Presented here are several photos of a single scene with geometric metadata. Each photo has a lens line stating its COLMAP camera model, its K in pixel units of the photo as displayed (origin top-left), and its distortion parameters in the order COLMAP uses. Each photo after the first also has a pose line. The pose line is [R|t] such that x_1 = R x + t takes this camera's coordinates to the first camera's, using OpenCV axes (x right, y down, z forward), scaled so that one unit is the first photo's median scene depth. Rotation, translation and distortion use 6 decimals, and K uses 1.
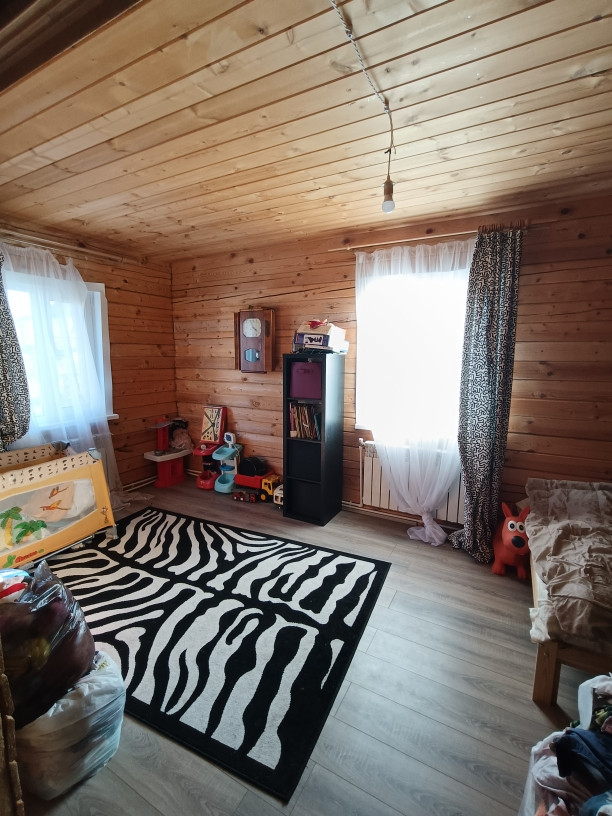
lens RADIAL K [[378.2, 0, 302.4], [0, 378.2, 413.4], [0, 0, 1]] dist [-0.001337, 0.000964]
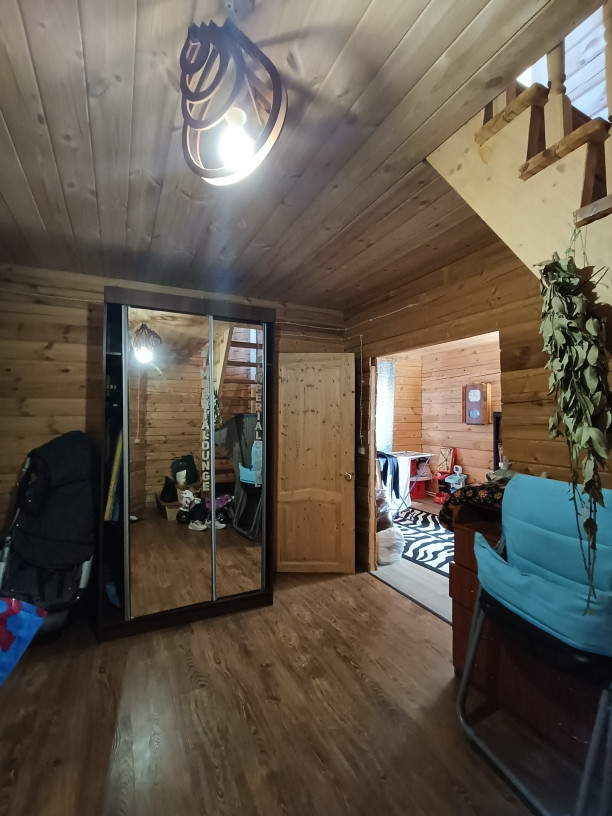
lens RADIAL K [[378.2, 0, 300.2], [0, 378.2, 410.8], [0, 0, 1]] dist [-0.001337, 0.000964]
pose [[0.816817, -0.012866, -0.576753, 0.236041], [-0.083506, 0.986585, -0.140273, 0.146639], [0.570821, 0.162740, 0.804785, -0.846172]]
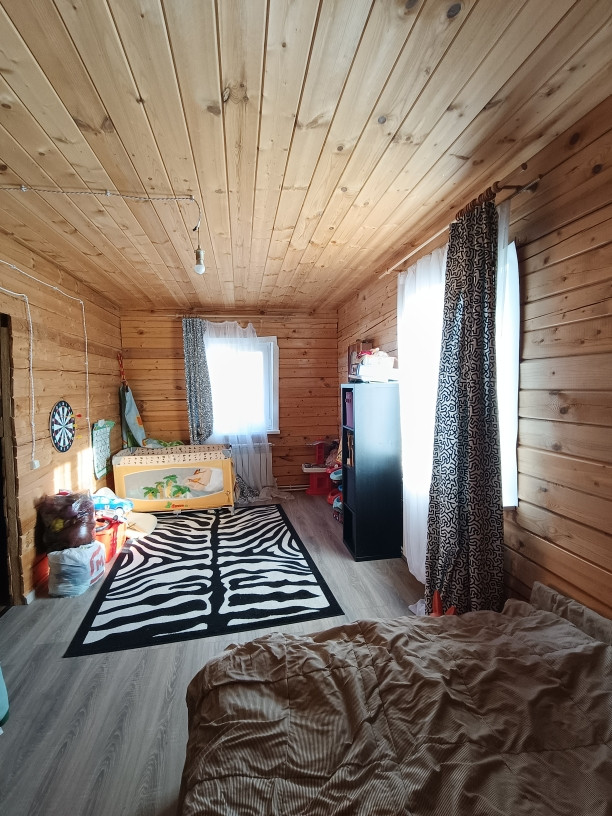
lens RADIAL K [[378.2, 0, 300.4], [0, 378.2, 413.9], [0, 0, 1]] dist [-0.001337, 0.000964]
pose [[0.616096, 0.044669, -0.786403, 0.840194], [-0.104484, 0.994203, -0.025384, -0.041522], [0.780710, 0.097806, 0.617192, 0.311564]]
